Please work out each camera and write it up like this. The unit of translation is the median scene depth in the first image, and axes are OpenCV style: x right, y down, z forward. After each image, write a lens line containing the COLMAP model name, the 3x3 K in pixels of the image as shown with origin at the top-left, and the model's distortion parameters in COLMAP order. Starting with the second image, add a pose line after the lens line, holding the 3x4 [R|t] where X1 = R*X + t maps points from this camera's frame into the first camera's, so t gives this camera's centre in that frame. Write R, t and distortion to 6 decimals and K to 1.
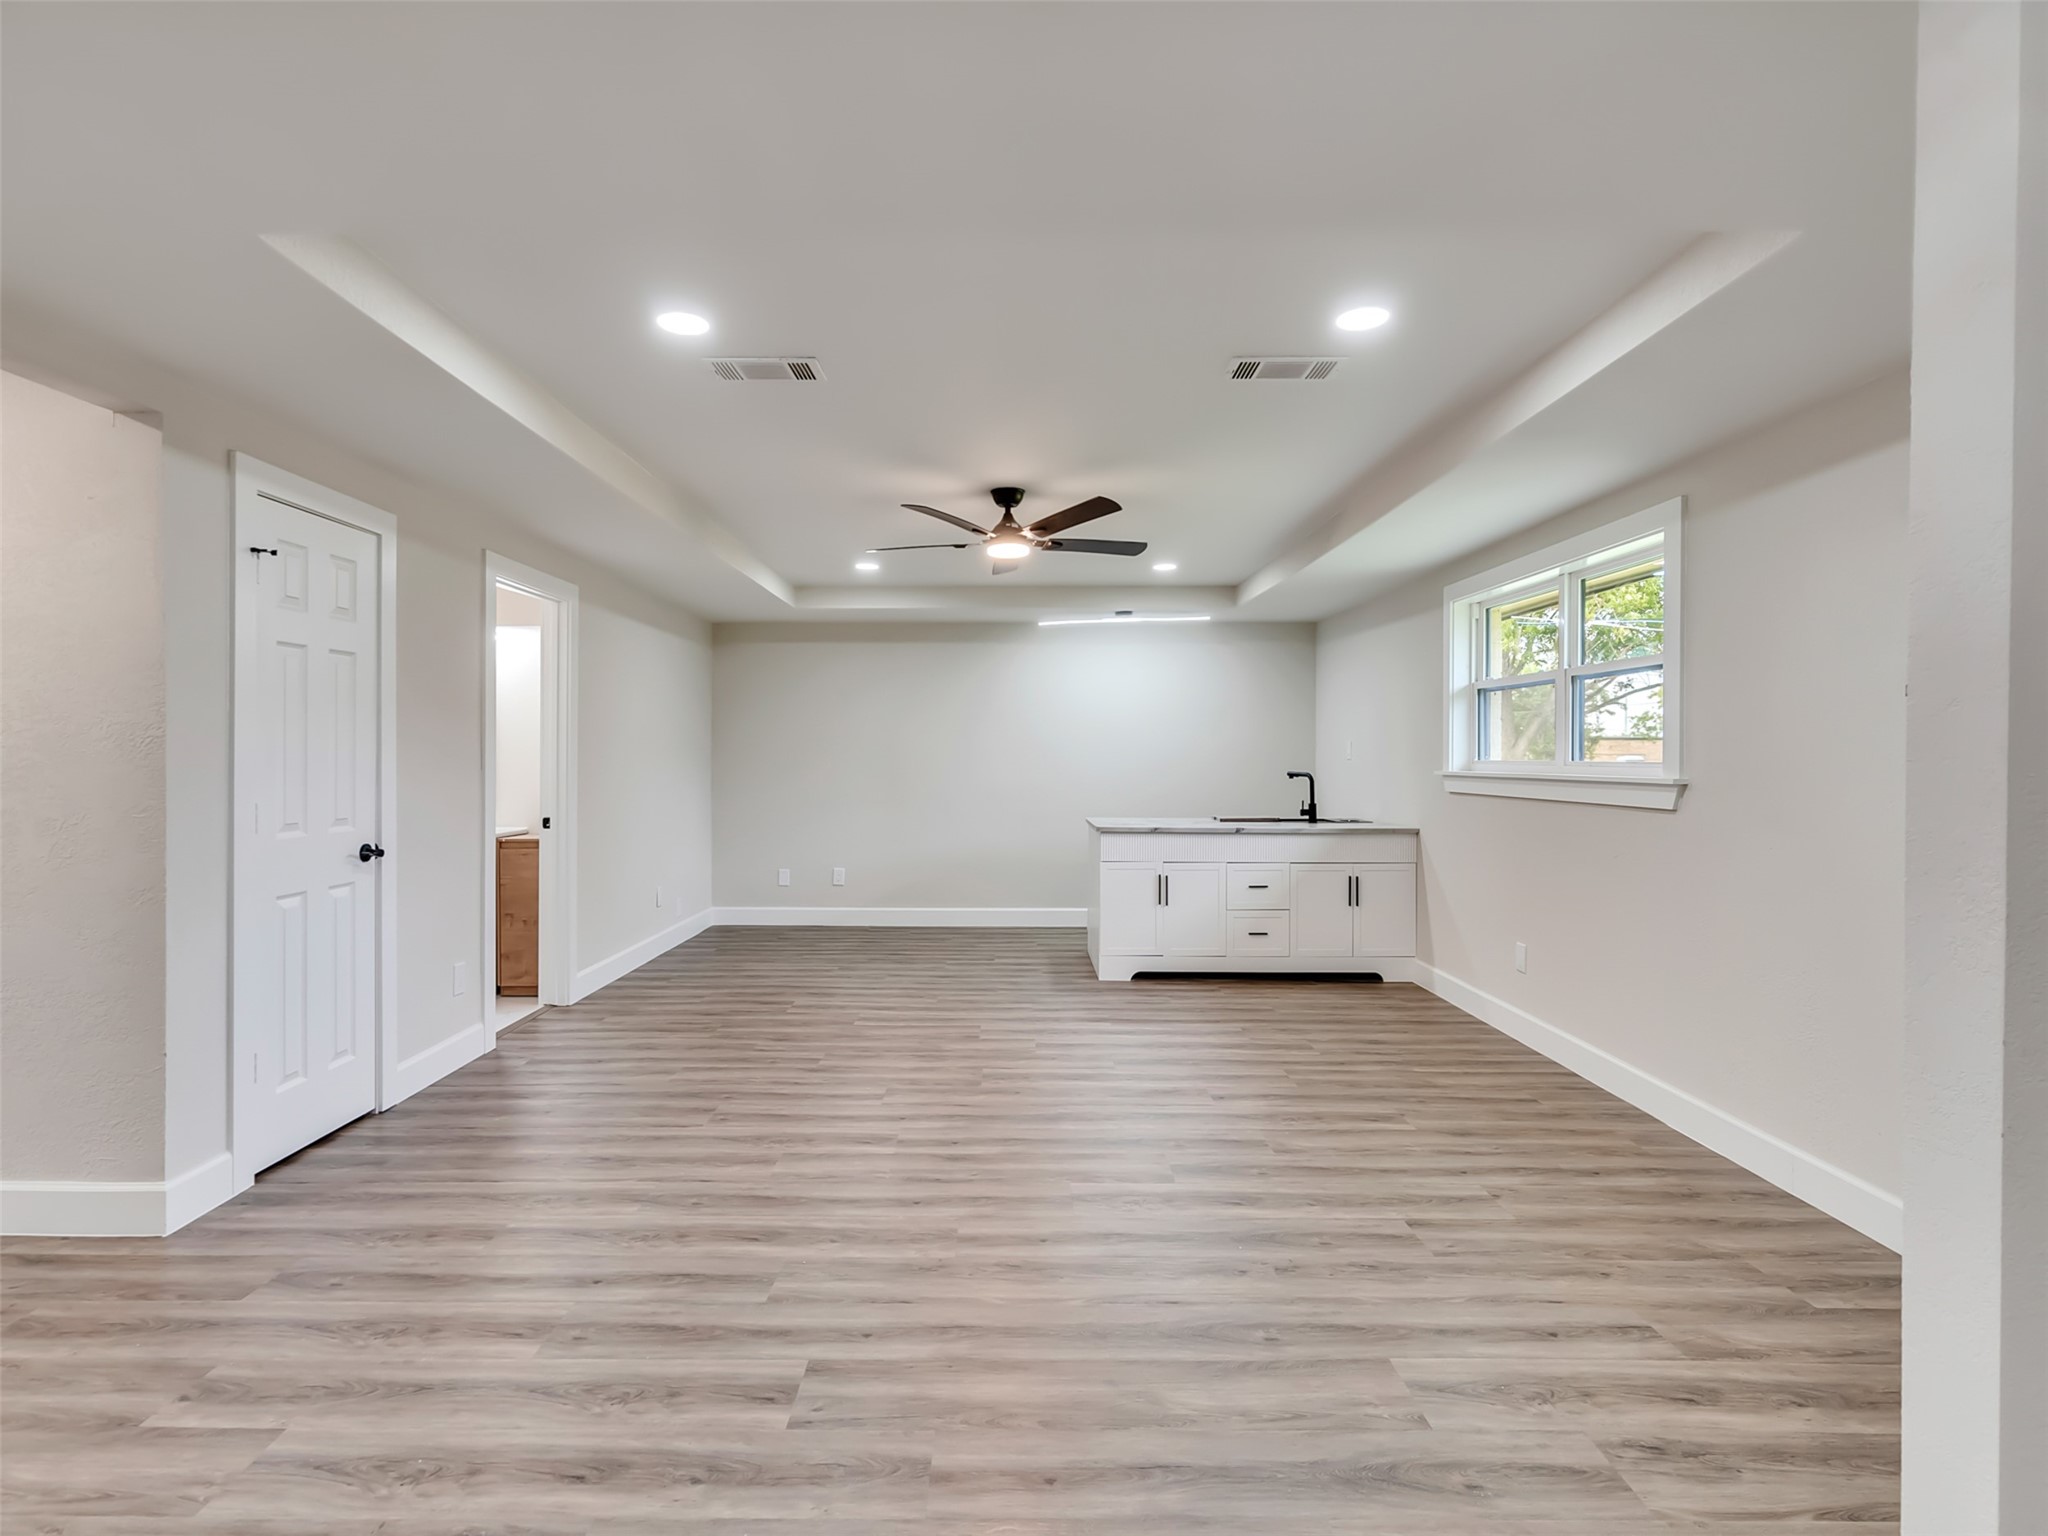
lens RADIAL K [[1047.4, 0, 1010.9], [0, 1047.4, 762.0], [0, 0, 1]] dist [-0.009222, 0.002278]
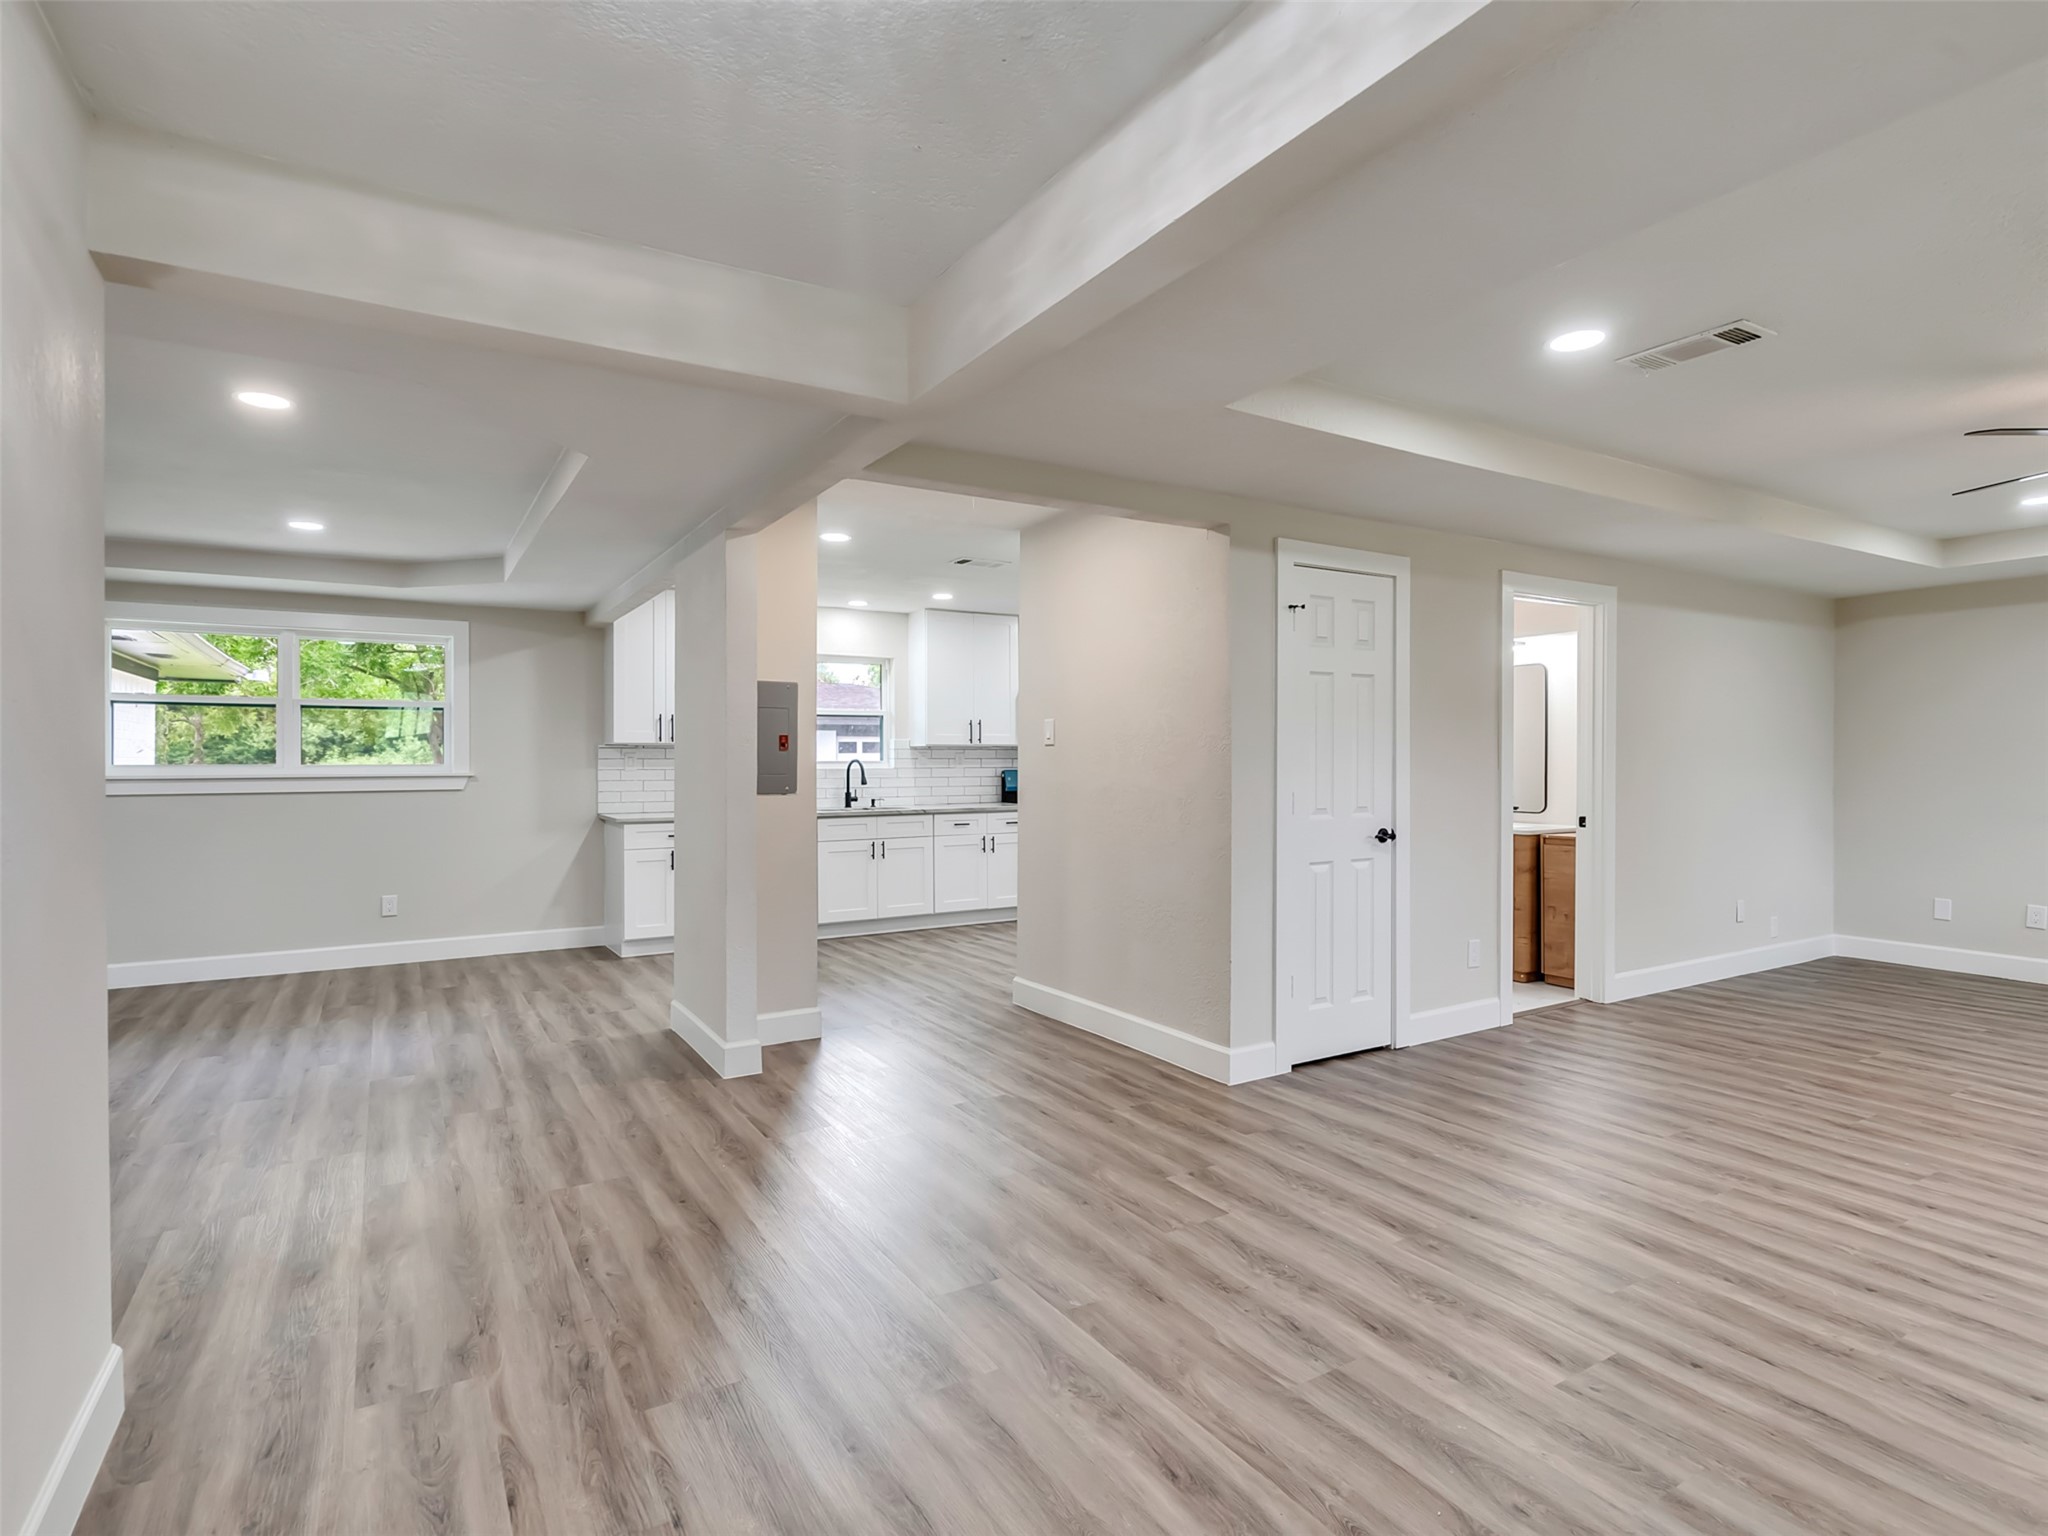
lens RADIAL K [[1047.4, 0, 1010.9], [0, 1047.4, 762.0], [0, 0, 1]] dist [-0.009222, 0.002278]
pose [[0.509290, -0.000284, -0.860595, 0.254371], [-0.000986, 0.999999, -0.000913, 0.001527], [0.860595, 0.001313, 0.509289, -0.013284]]
